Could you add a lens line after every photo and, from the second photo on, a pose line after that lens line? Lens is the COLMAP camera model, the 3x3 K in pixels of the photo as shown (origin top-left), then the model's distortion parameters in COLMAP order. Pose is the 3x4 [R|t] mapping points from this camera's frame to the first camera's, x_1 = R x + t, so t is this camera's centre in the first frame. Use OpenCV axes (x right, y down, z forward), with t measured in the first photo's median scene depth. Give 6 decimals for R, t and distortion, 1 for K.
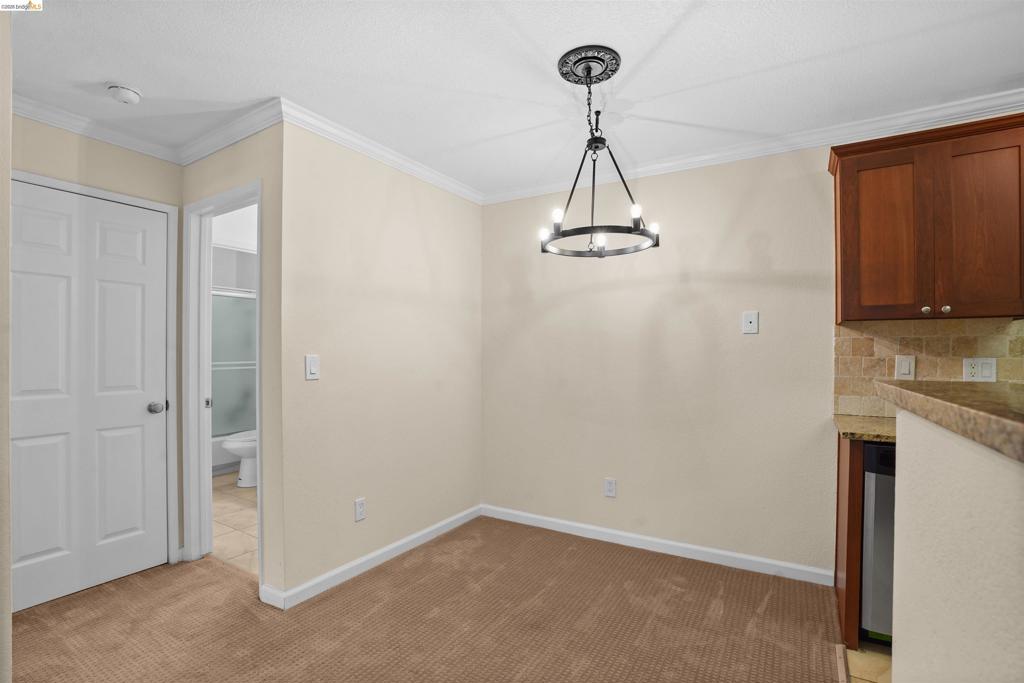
lens RADIAL K [[488.2, 0, 489.7], [0, 488.2, 351.8], [0, 0, 1]] dist [-0.019945, 0.001413]
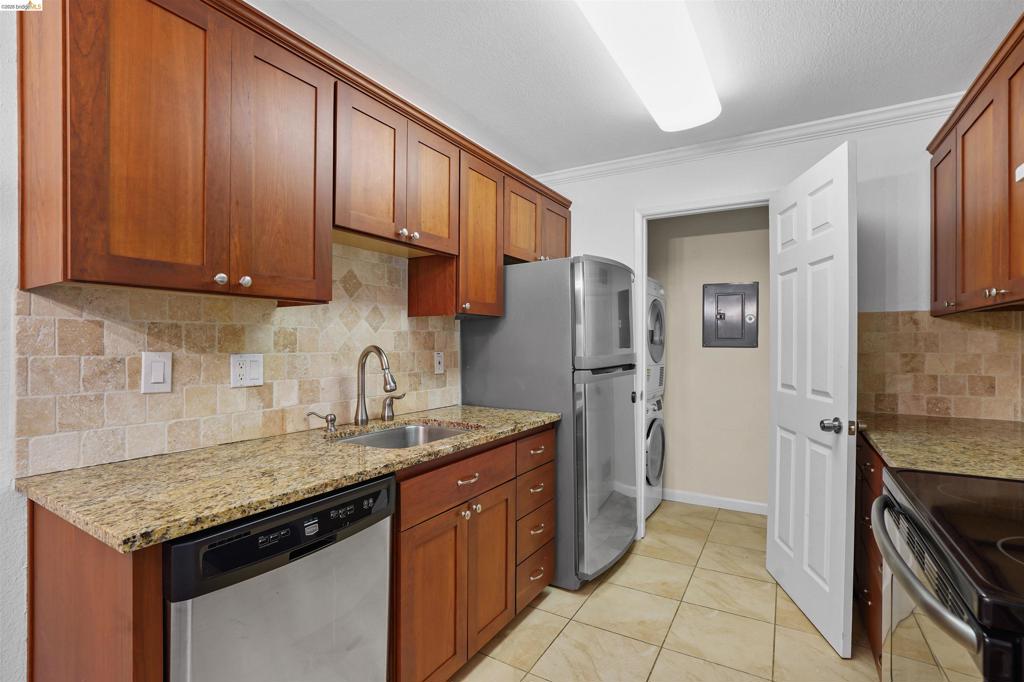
lens RADIAL K [[470.4, 0, 539.7], [0, 470.4, 346.6], [0, 0, 1]] dist [-0.066236, 0.025312]
pose [[-0.053687, -0.009079, 0.998517, 0.259501], [-0.005488, 0.999946, 0.008797, -0.007251], [-0.998543, -0.005007, -0.053734, 0.539898]]
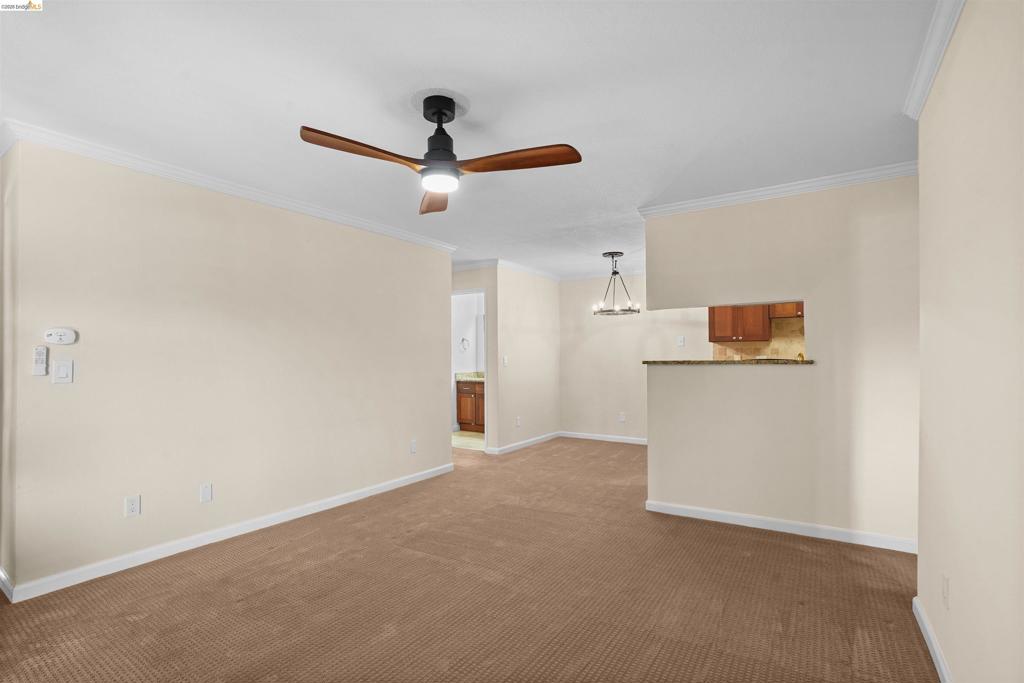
lens RADIAL K [[500.6, 0, 527.9], [0, 500.6, 337.9], [0, 0, 1]] dist [-0.002628, -0.000111]
pose [[0.999351, -0.006212, 0.035489, -0.332105], [0.007457, 0.999358, -0.035048, 0.001836], [-0.035248, 0.035290, 0.998755, -1.586472]]
